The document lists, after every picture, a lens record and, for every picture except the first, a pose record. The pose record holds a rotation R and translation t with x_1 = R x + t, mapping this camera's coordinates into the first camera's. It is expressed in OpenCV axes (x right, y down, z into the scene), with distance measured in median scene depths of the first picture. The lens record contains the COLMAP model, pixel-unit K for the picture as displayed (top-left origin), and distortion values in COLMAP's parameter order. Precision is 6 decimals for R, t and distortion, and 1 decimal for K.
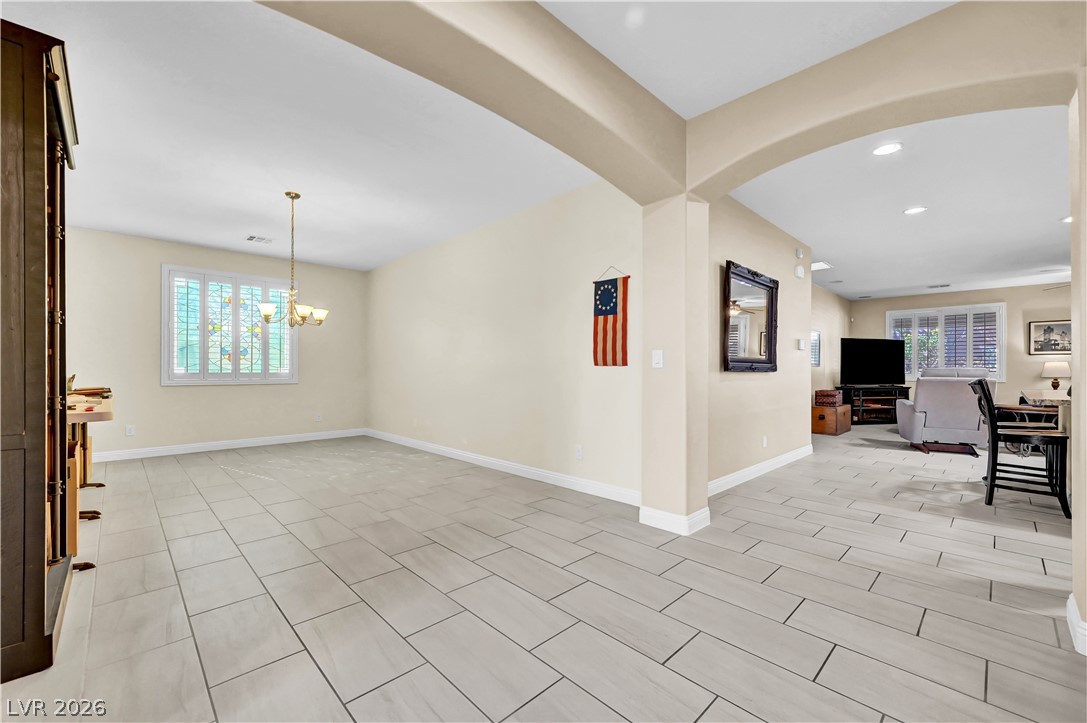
lens RADIAL K [[431.3, 0, 547.7], [0, 431.3, 368.8], [0, 0, 1]] dist [0.000191, -0.000468]
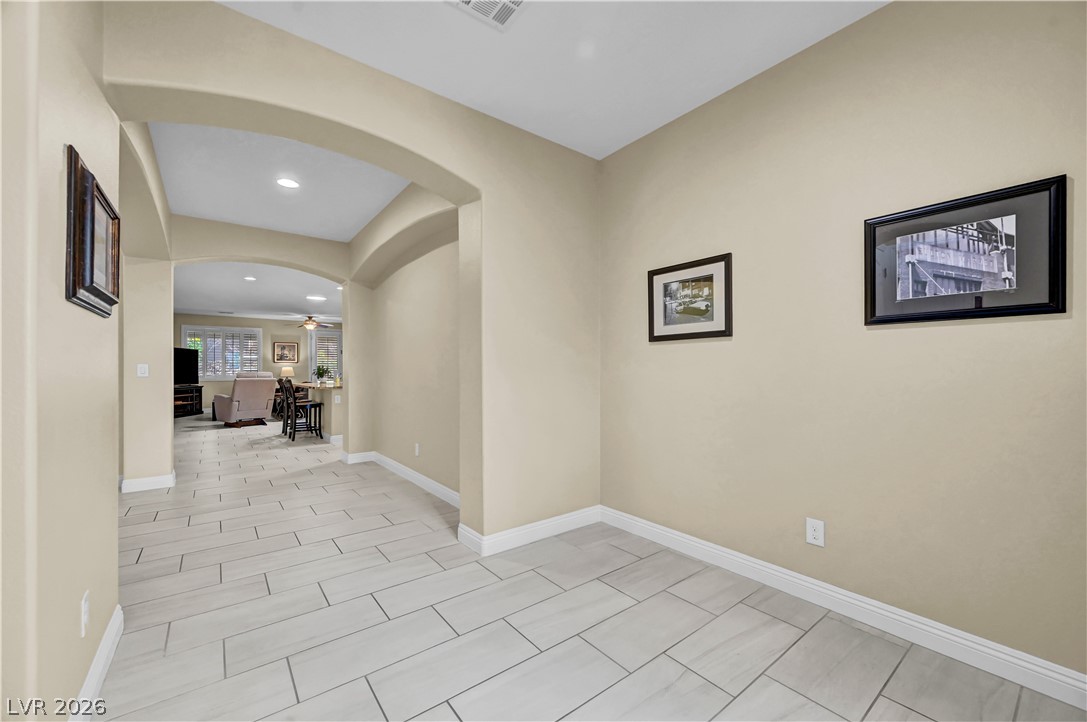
lens RADIAL K [[431.3, 0, 538.8], [0, 431.3, 364.7], [0, 0, 1]] dist [0.000191, -0.000468]
pose [[0.113362, 0.006101, 0.993535, -0.380215], [0.004631, 0.999967, -0.006669, -0.009789], [-0.993543, 0.005358, 0.113330, -0.166660]]
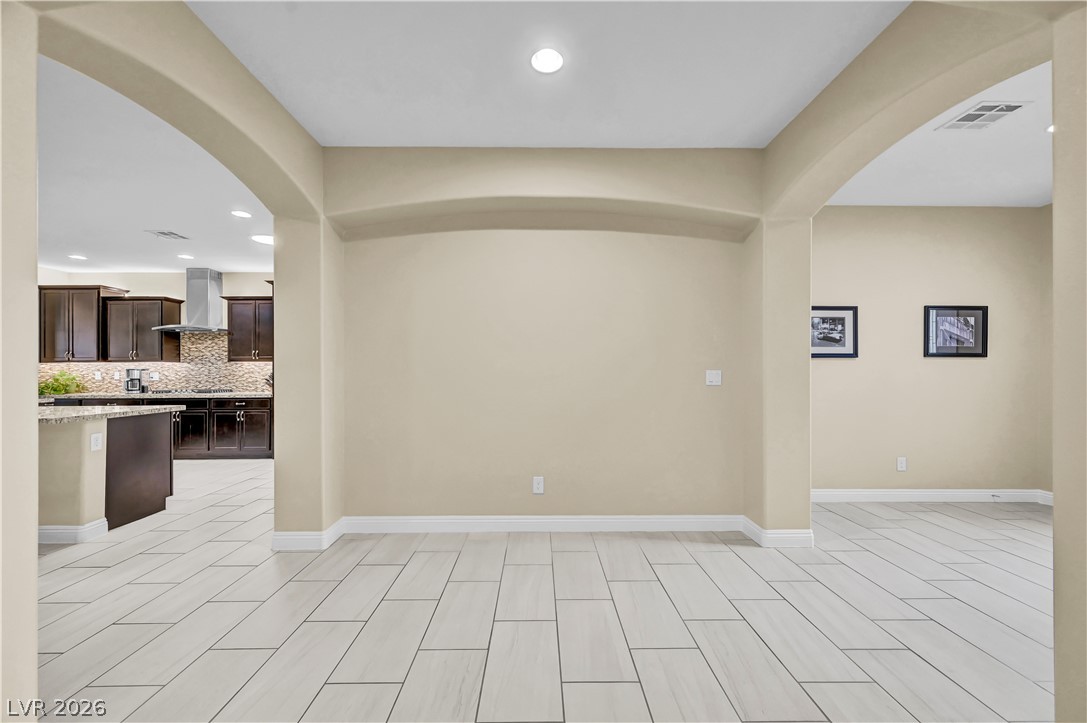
lens RADIAL K [[431.3, 0, 545.7], [0, 431.3, 372.4], [0, 0, 1]] dist [0.000191, -0.000468]
pose [[-0.733235, -0.005896, 0.679949, -0.133628], [-0.003667, 0.999982, 0.004716, -0.015366], [-0.679965, 0.000965, -0.733244, 0.346825]]
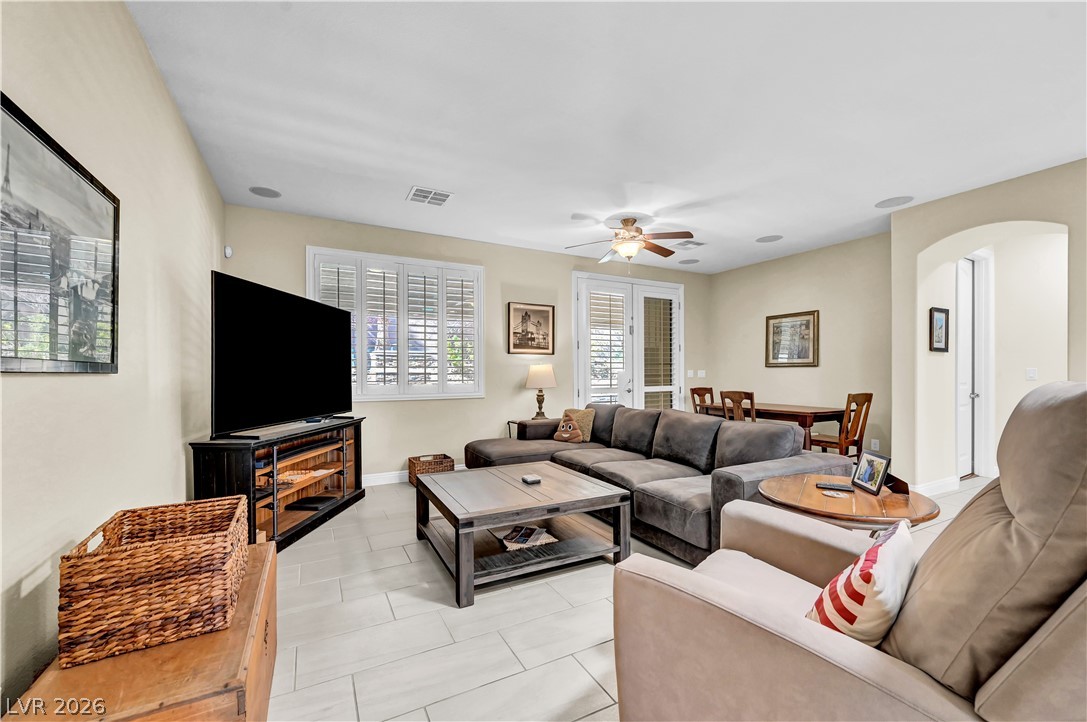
lens RADIAL K [[431.3, 0, 527.4], [0, 431.3, 375.0], [0, 0, 1]] dist [0.000191, -0.000468]
pose [[0.283110, -0.006138, 0.959068, 0.534016], [0.004217, 0.999978, 0.005155, -0.003903], [-0.959078, 0.002585, 0.283129, 0.825311]]
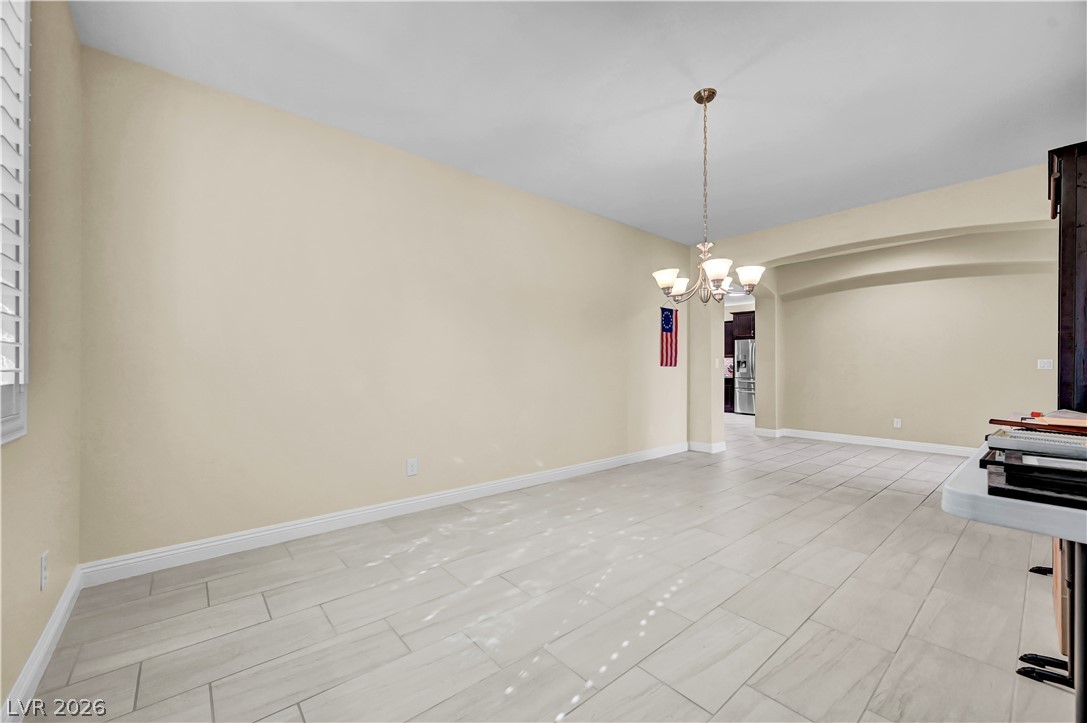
lens RADIAL K [[431.3, 0, 545.3], [0, 431.3, 360.3], [0, 0, 1]] dist [0.000191, -0.000468]
pose [[0.064306, 0.011086, 0.997869, -0.635900], [-0.005930, 0.999925, -0.010727, -0.004008], [-0.997913, -0.005227, 0.064367, 0.612325]]
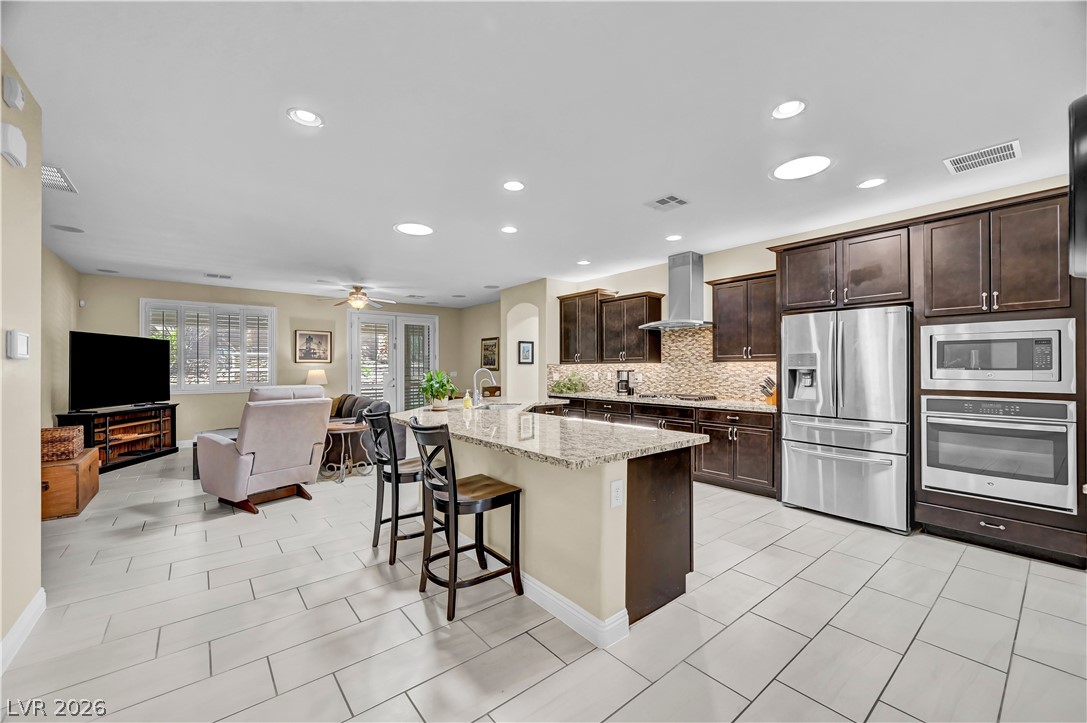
lens RADIAL K [[431.3, 0, 540.2], [0, 431.3, 365.3], [0, 0, 1]] dist [0.000191, -0.000468]
pose [[0.089020, -0.000979, 0.996029, 0.178816], [0.003911, 0.999992, 0.000633, -0.025905], [-0.996022, 0.003839, 0.089023, 0.359762]]
